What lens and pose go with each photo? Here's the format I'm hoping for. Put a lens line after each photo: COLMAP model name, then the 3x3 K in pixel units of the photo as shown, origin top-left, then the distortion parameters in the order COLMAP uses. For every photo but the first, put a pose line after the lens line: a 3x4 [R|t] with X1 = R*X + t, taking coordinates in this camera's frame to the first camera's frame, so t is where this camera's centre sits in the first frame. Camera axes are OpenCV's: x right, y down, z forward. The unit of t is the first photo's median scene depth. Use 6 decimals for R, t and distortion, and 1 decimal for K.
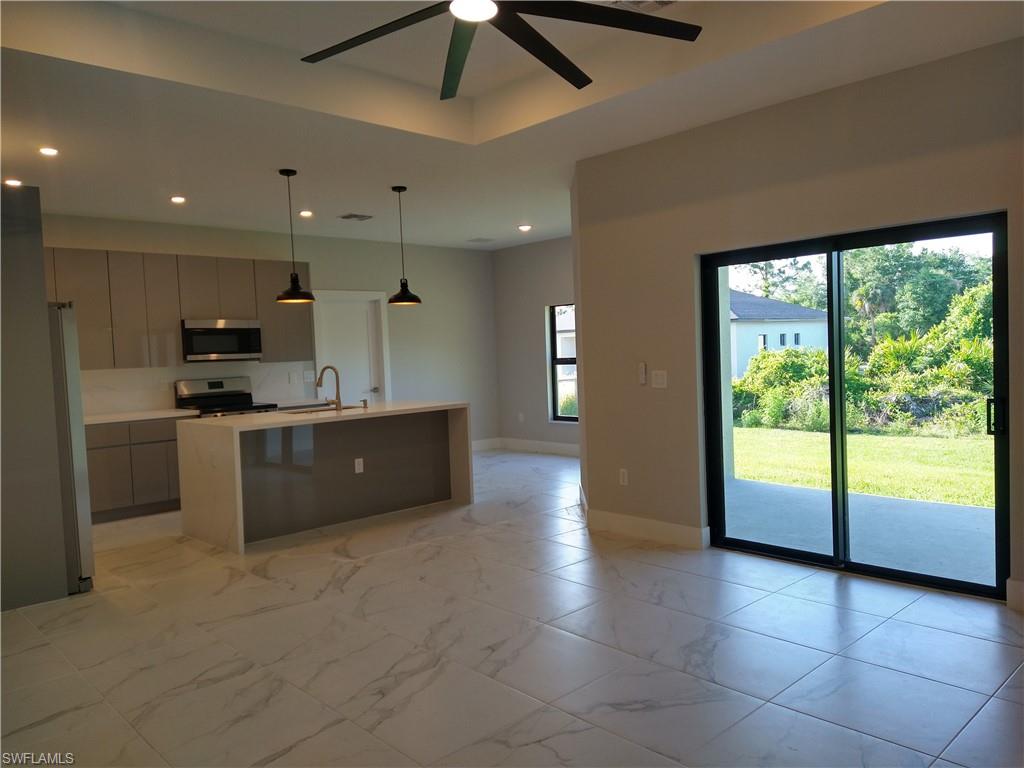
lens RADIAL K [[752.2, 0, 512.0], [0, 752.2, 384.0], [0, 0, 1]] dist [0.114466, -0.152263]
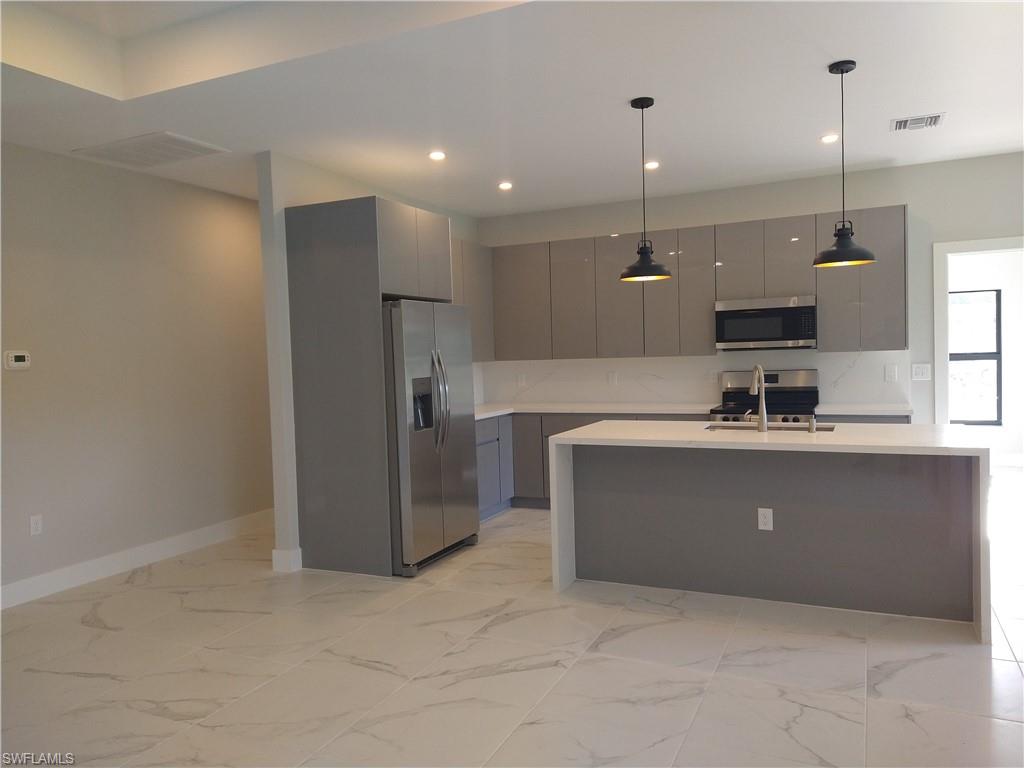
lens RADIAL K [[752.2, 0, 512.0], [0, 752.2, 384.0], [0, 0, 1]] dist [0.114466, -0.152263]
pose [[0.364526, 0.067862, -0.928717, 0.372986], [-0.025209, 0.997695, 0.063008, -0.052321], [0.930852, 0.000444, 0.365396, 0.635524]]
